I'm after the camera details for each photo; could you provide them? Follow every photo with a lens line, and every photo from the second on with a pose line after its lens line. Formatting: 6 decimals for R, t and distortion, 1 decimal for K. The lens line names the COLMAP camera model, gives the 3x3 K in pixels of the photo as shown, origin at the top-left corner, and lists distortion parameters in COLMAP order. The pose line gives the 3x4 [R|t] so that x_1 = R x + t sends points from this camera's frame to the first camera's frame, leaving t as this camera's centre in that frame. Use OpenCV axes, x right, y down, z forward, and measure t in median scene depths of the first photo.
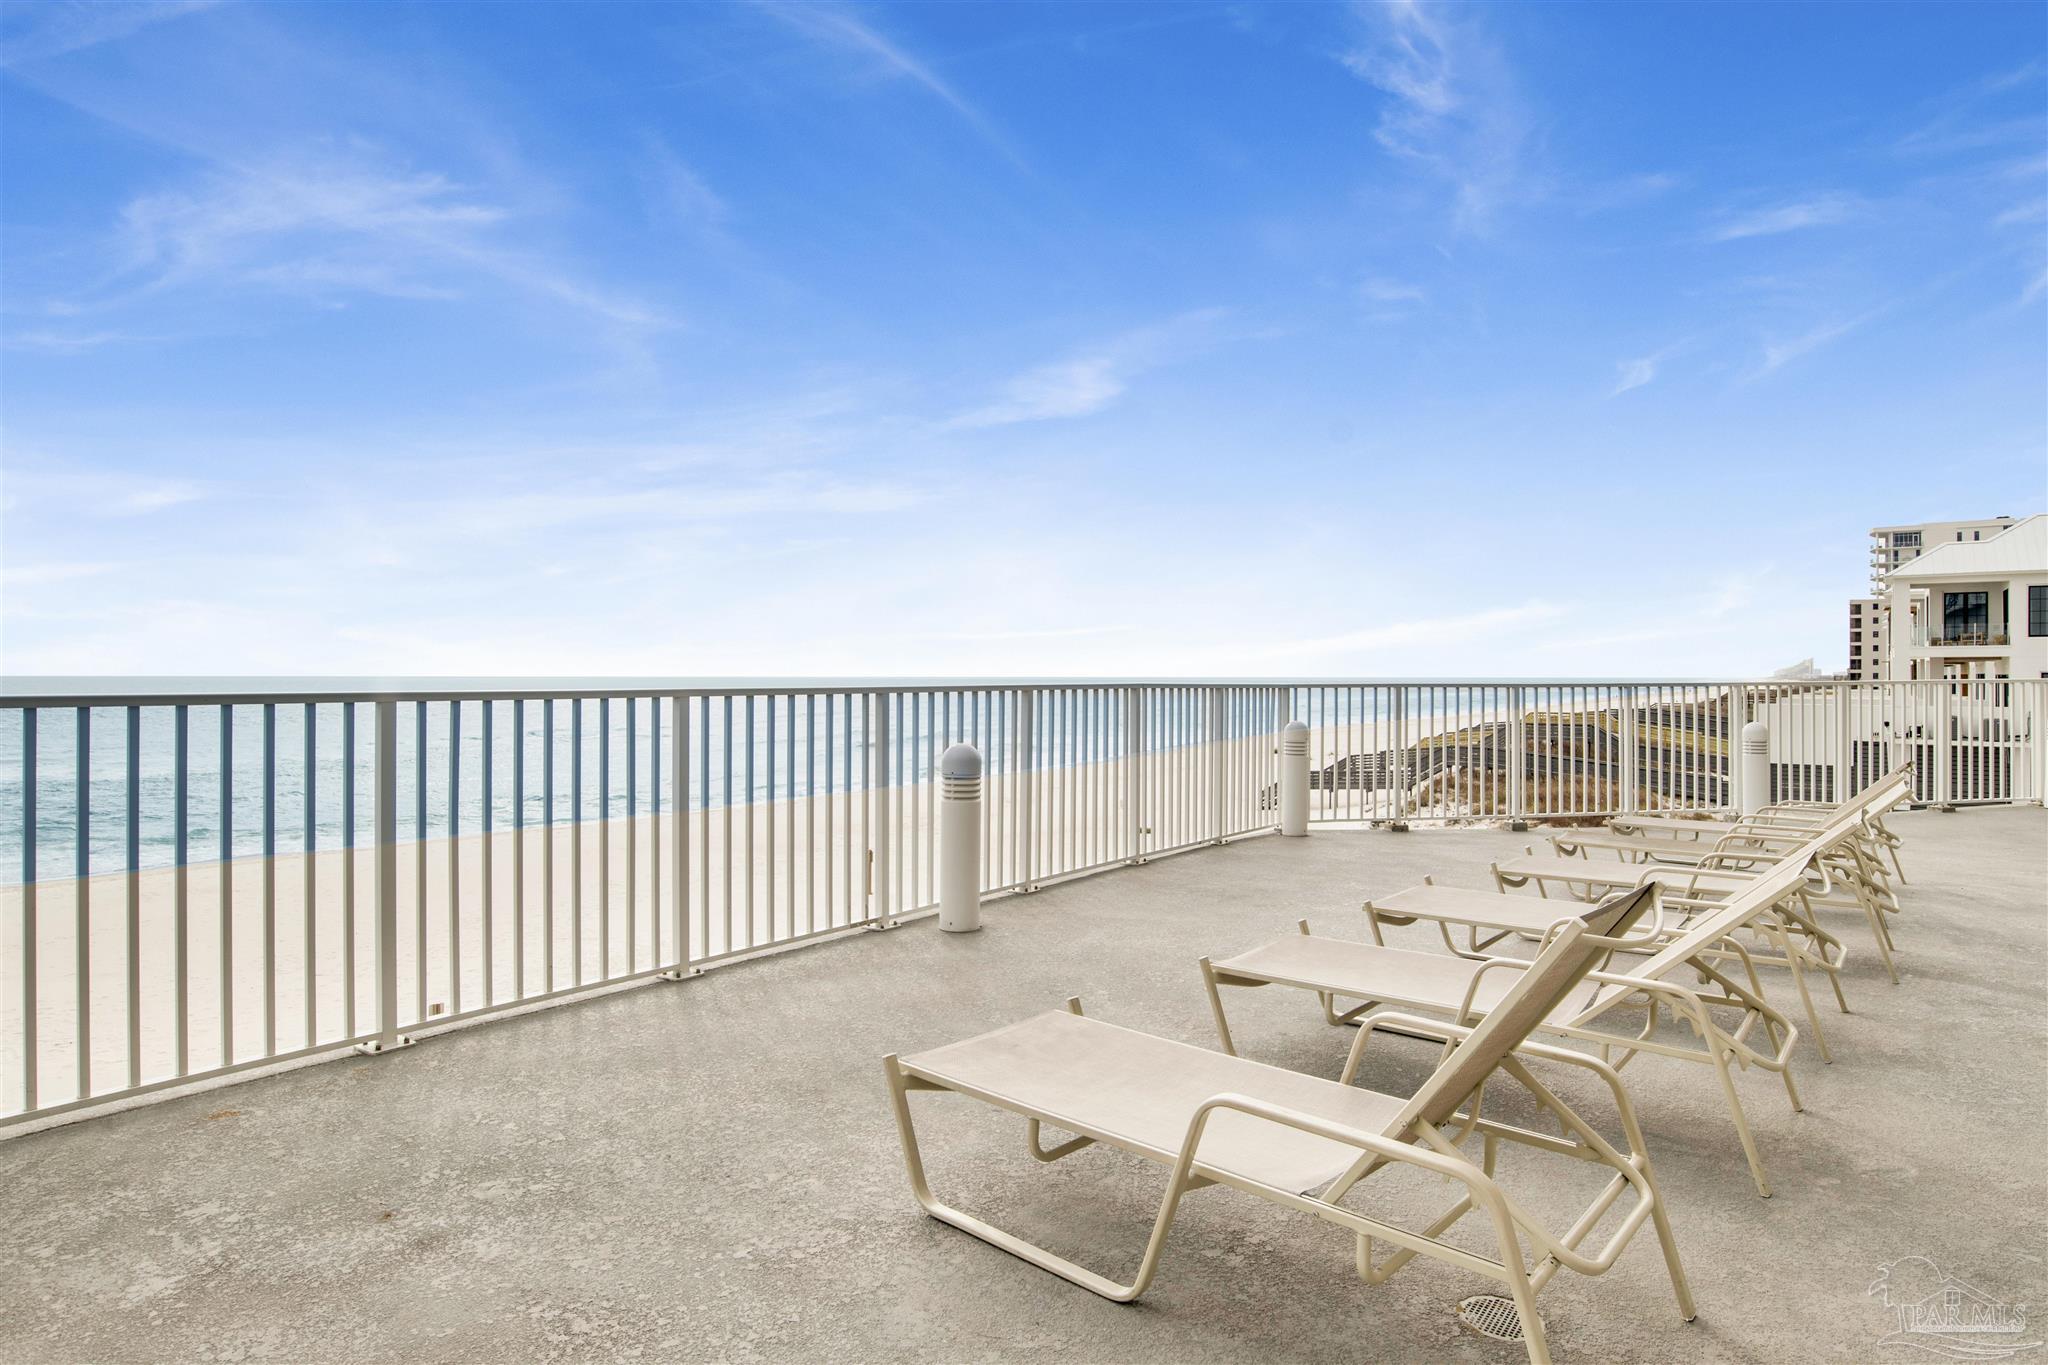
lens RADIAL K [[1102.4, 0, 1022.7], [0, 1102.4, 663.1], [0, 0, 1]] dist [-0.039925, -0.001240]
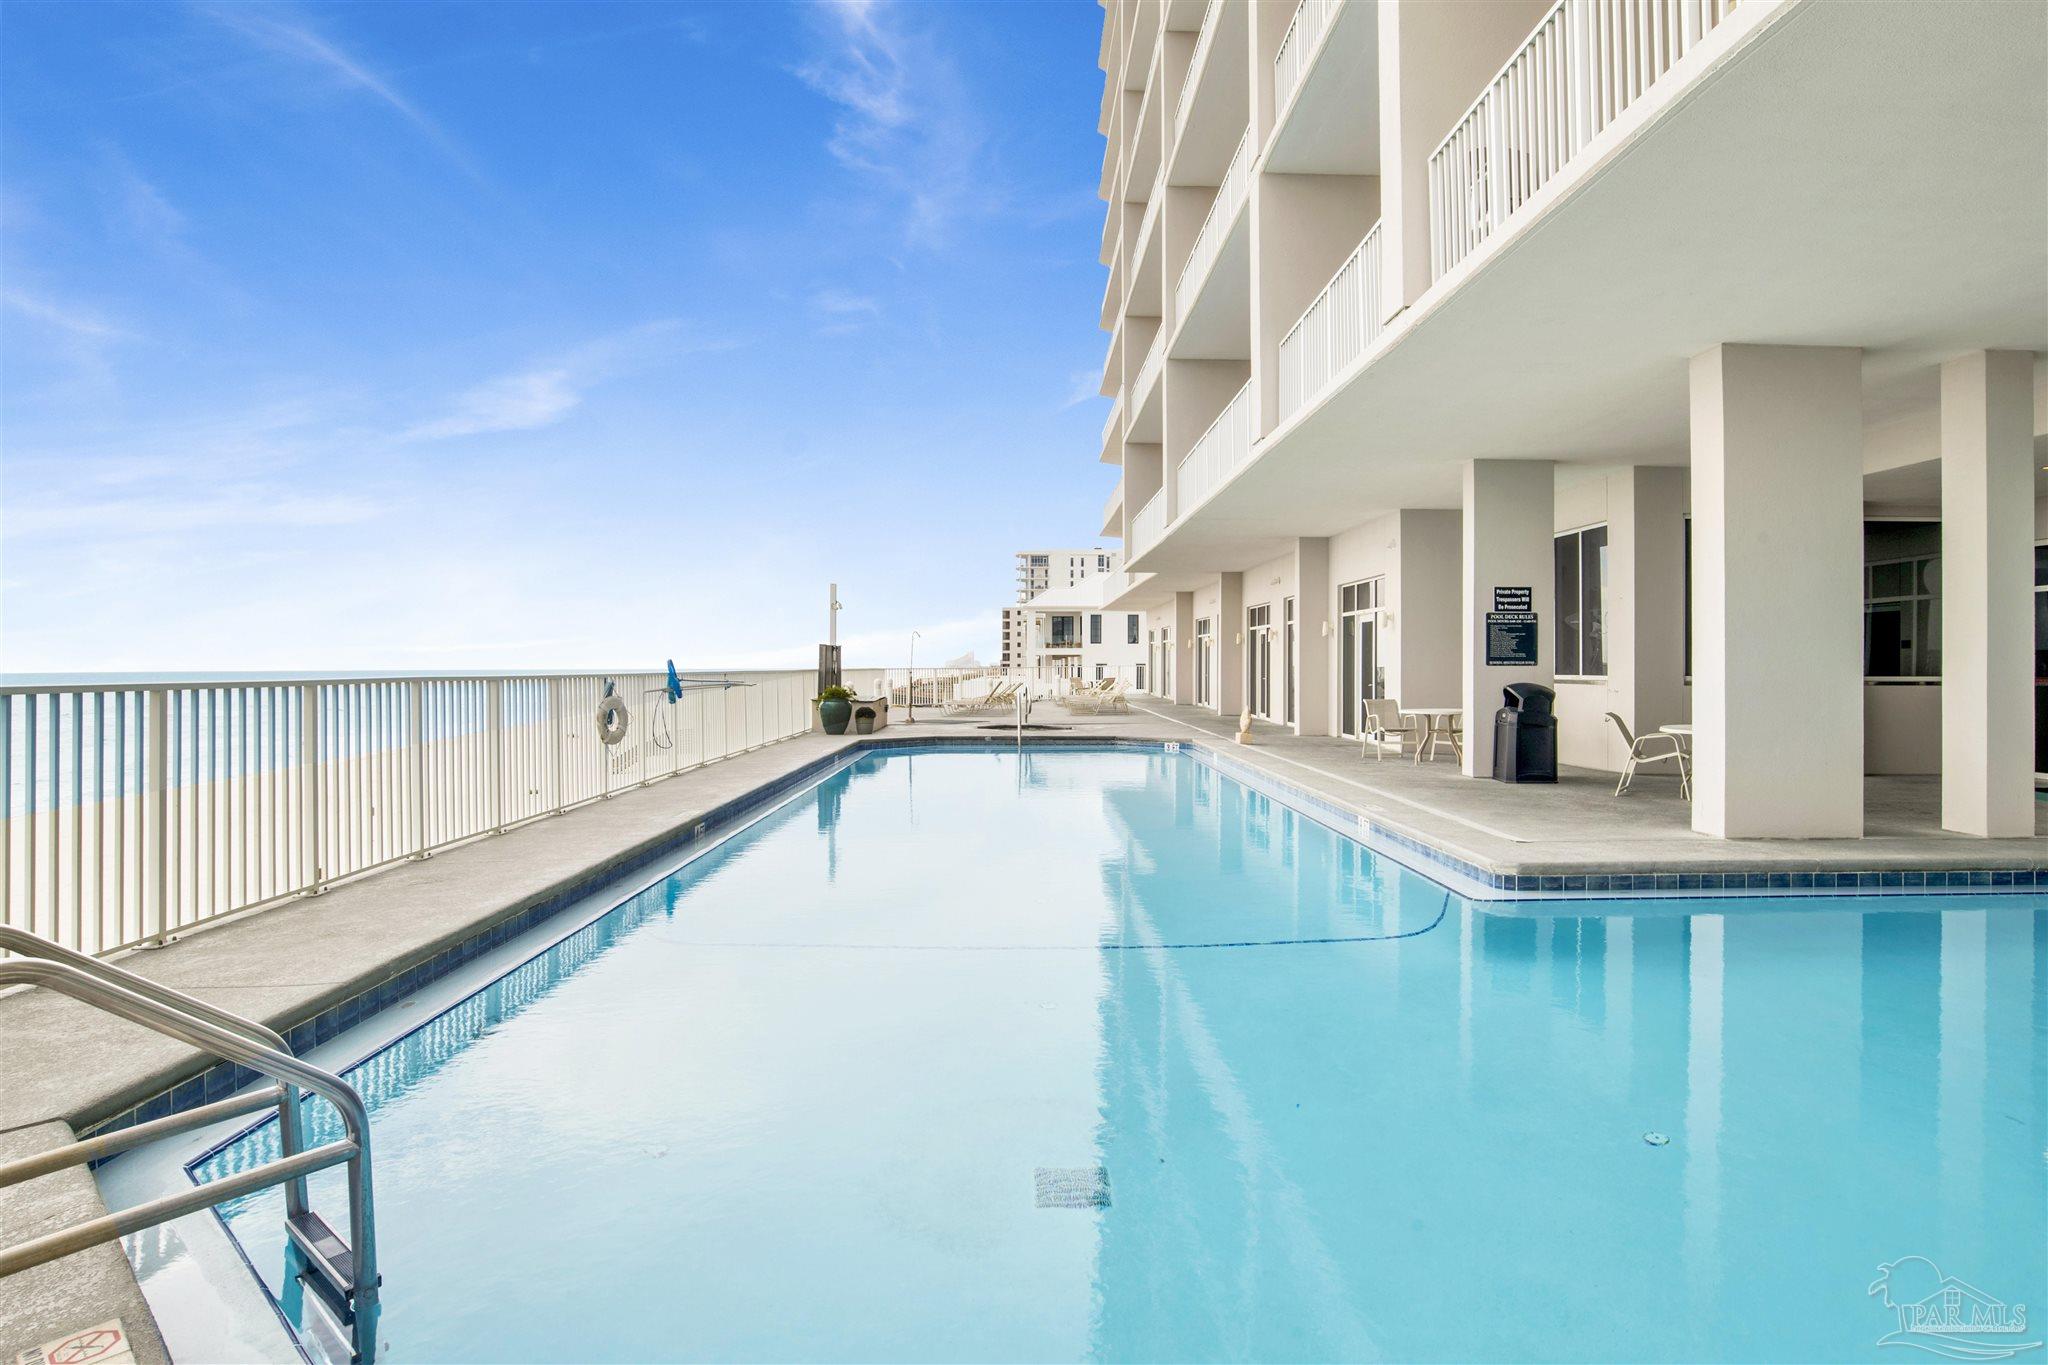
lens RADIAL K [[1102.4, 0, 1025.8], [0, 1102.4, 678.4], [0, 0, 1]] dist [-0.039925, -0.001240]
pose [[0.779218, -0.012429, 0.626629, -0.131066], [-0.000493, 0.999791, 0.020444, -0.001616], [-0.626752, -0.016240, 0.779049, -0.164383]]
